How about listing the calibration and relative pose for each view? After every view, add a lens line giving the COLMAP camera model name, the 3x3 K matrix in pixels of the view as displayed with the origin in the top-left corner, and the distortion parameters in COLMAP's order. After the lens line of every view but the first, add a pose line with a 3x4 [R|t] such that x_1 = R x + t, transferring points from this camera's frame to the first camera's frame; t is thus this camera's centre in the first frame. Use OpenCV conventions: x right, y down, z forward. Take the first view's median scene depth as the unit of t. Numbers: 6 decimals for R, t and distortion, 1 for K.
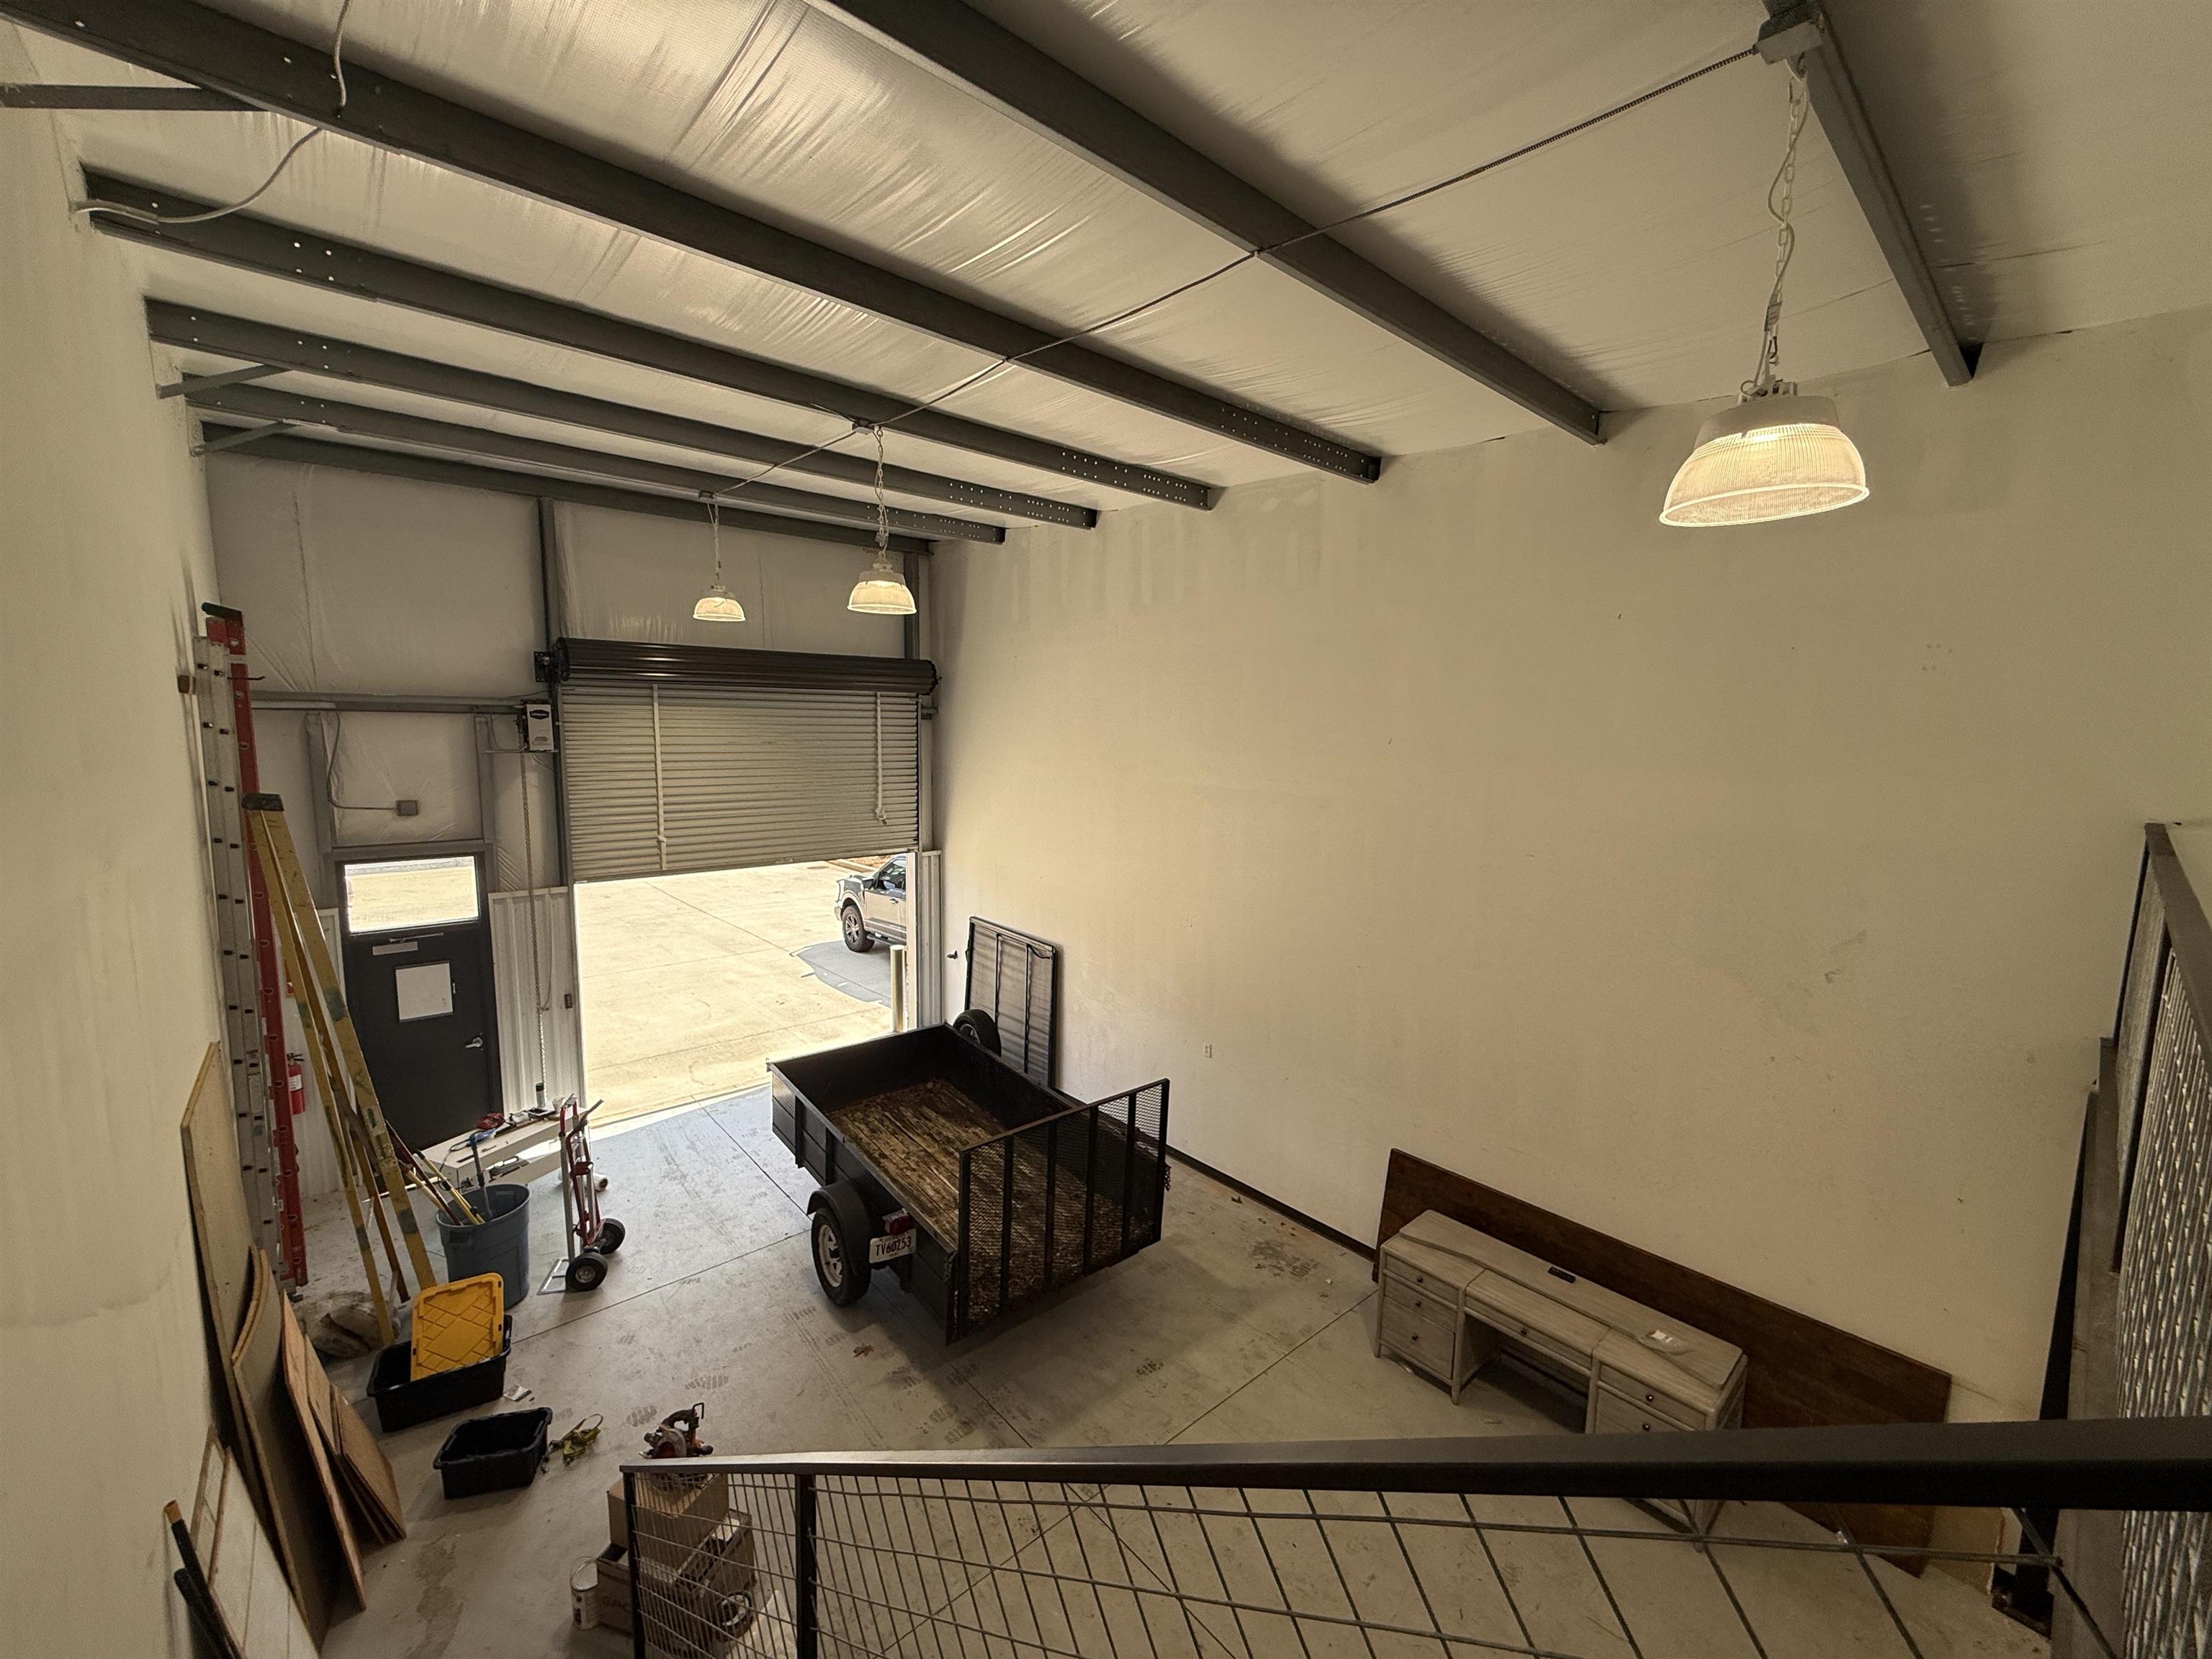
lens RADIAL K [[881.8, 0, 1105.6], [0, 881.8, 833.2], [0, 0, 1]] dist [0.000668, 0.000239]
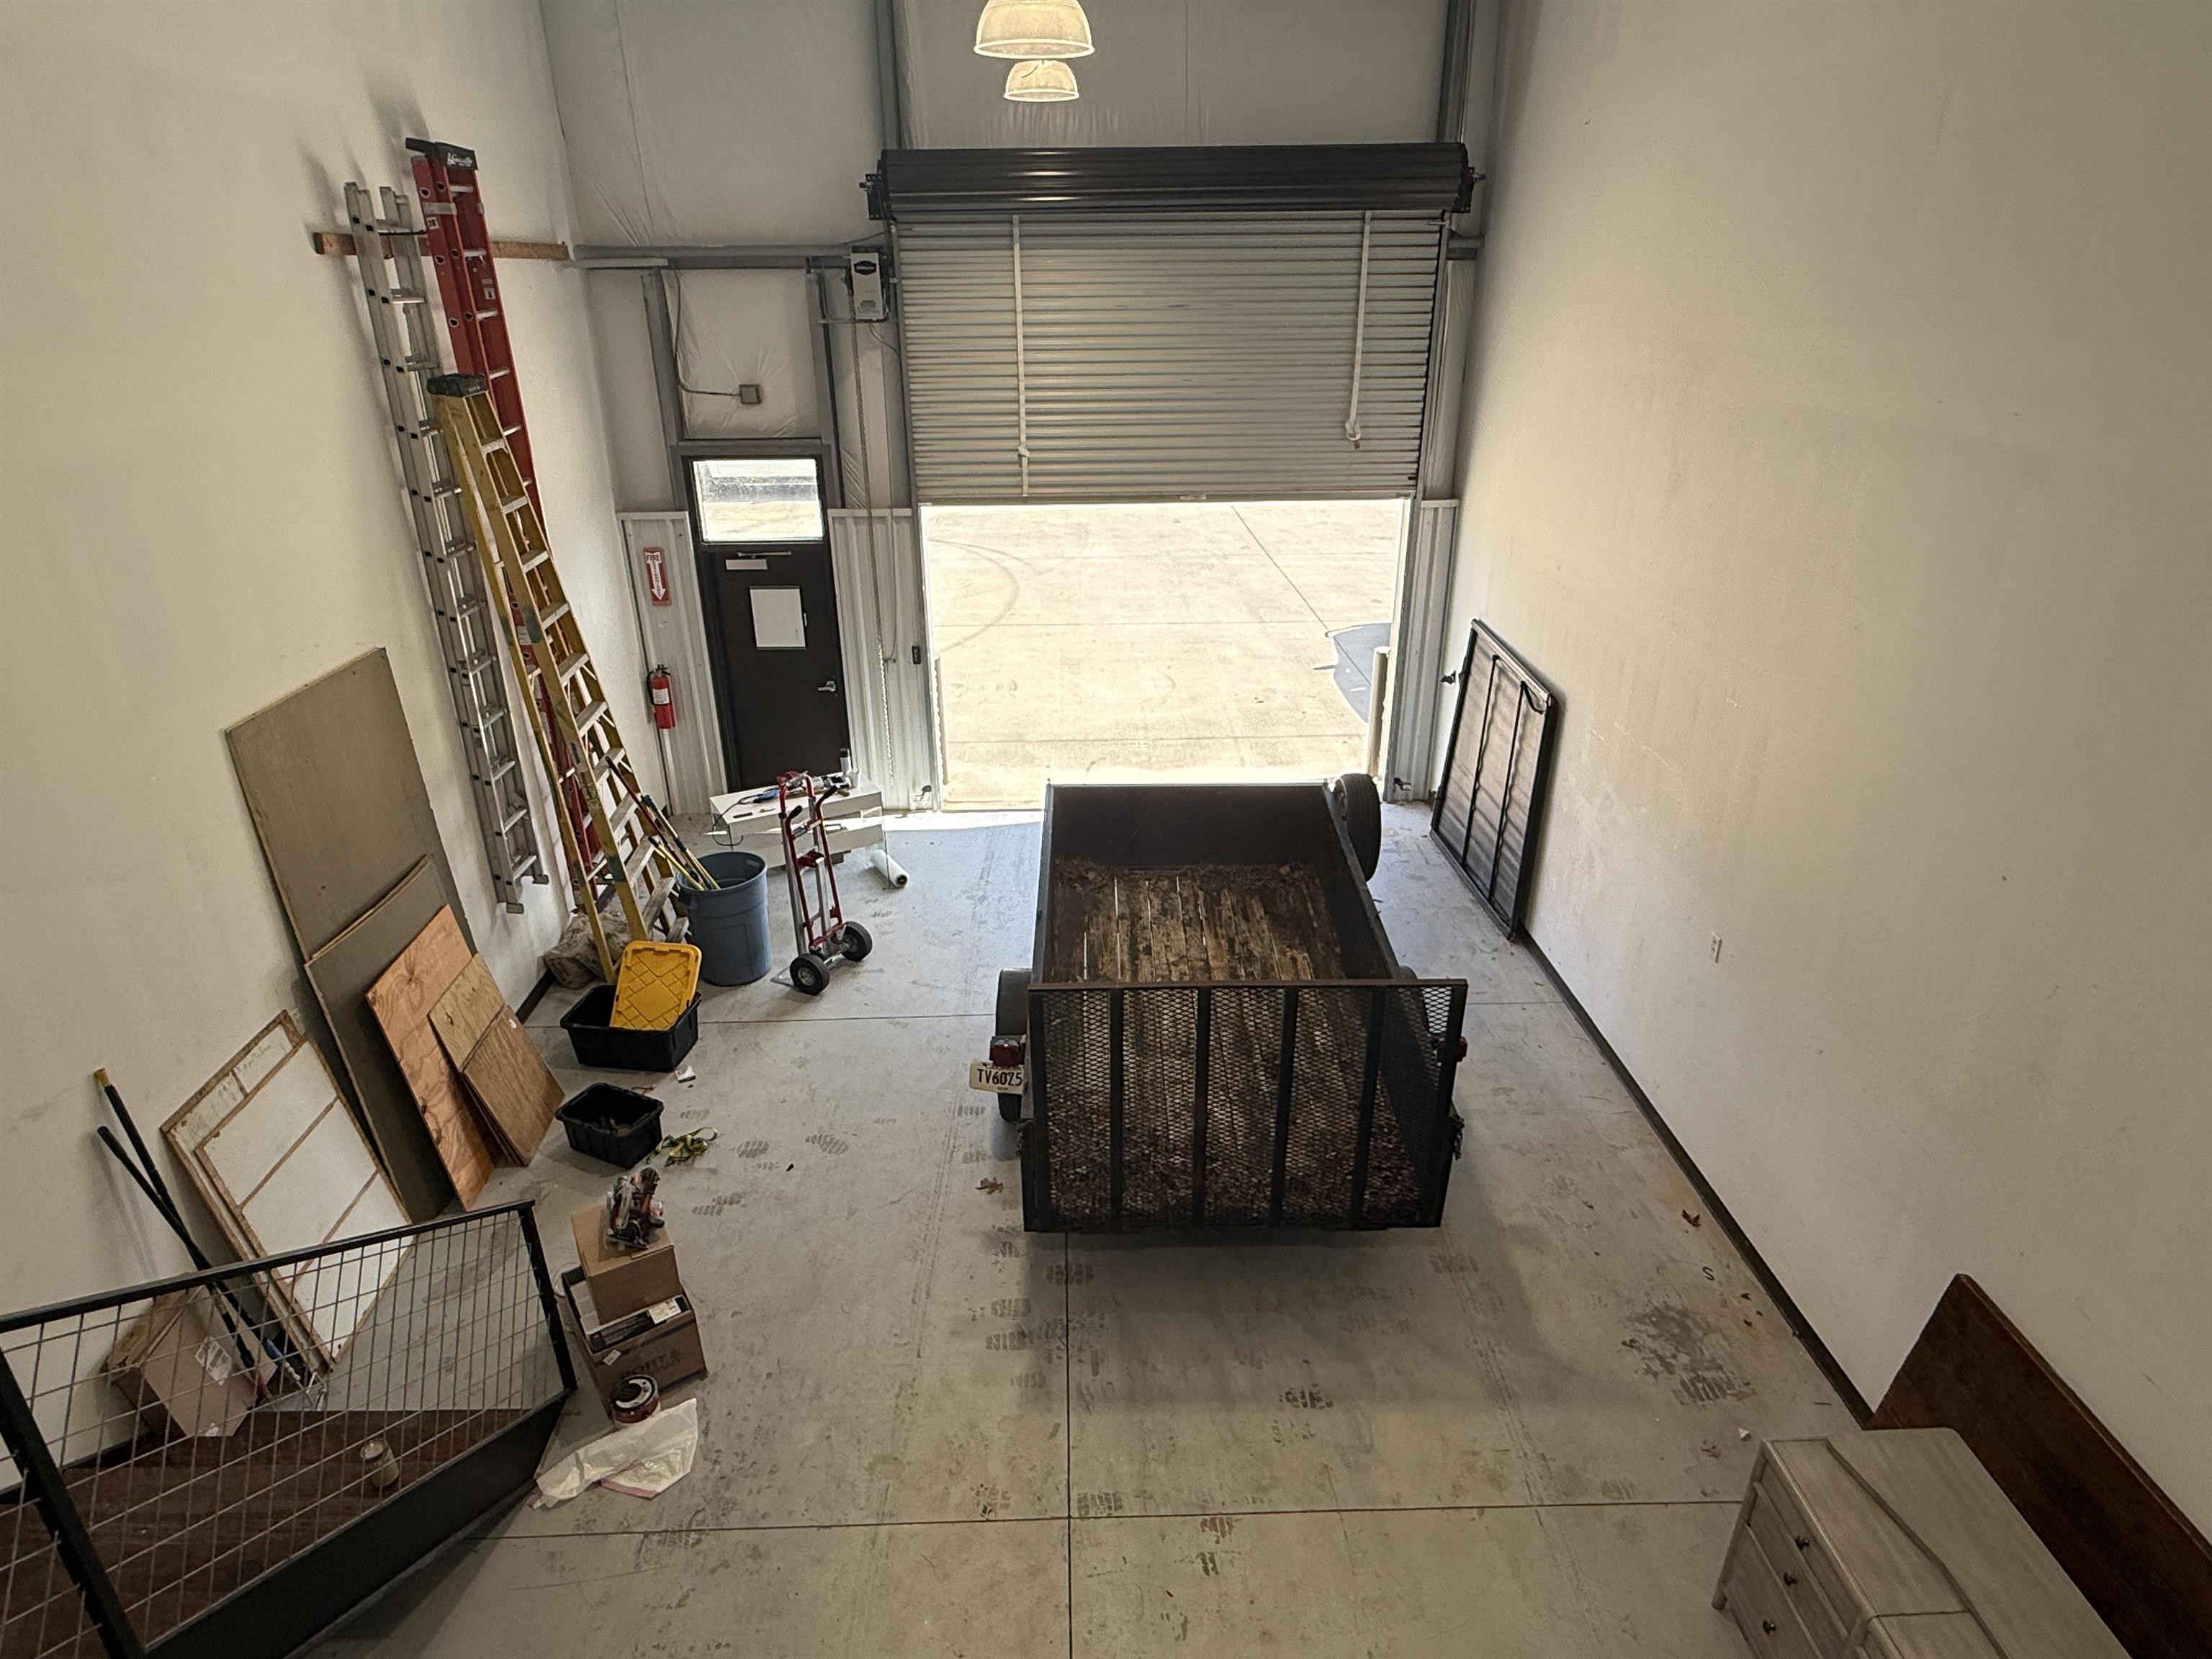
lens RADIAL K [[1251.3, 0, 1104.2], [0, 1251.3, 840.7], [0, 0, 1]] dist [-0.003388, 0.000192]
pose [[0.771161, 0.246089, -0.587155, 0.273270], [-0.058252, 0.945677, 0.319846, -0.028471], [0.633969, -0.212450, 0.743605, 0.258967]]
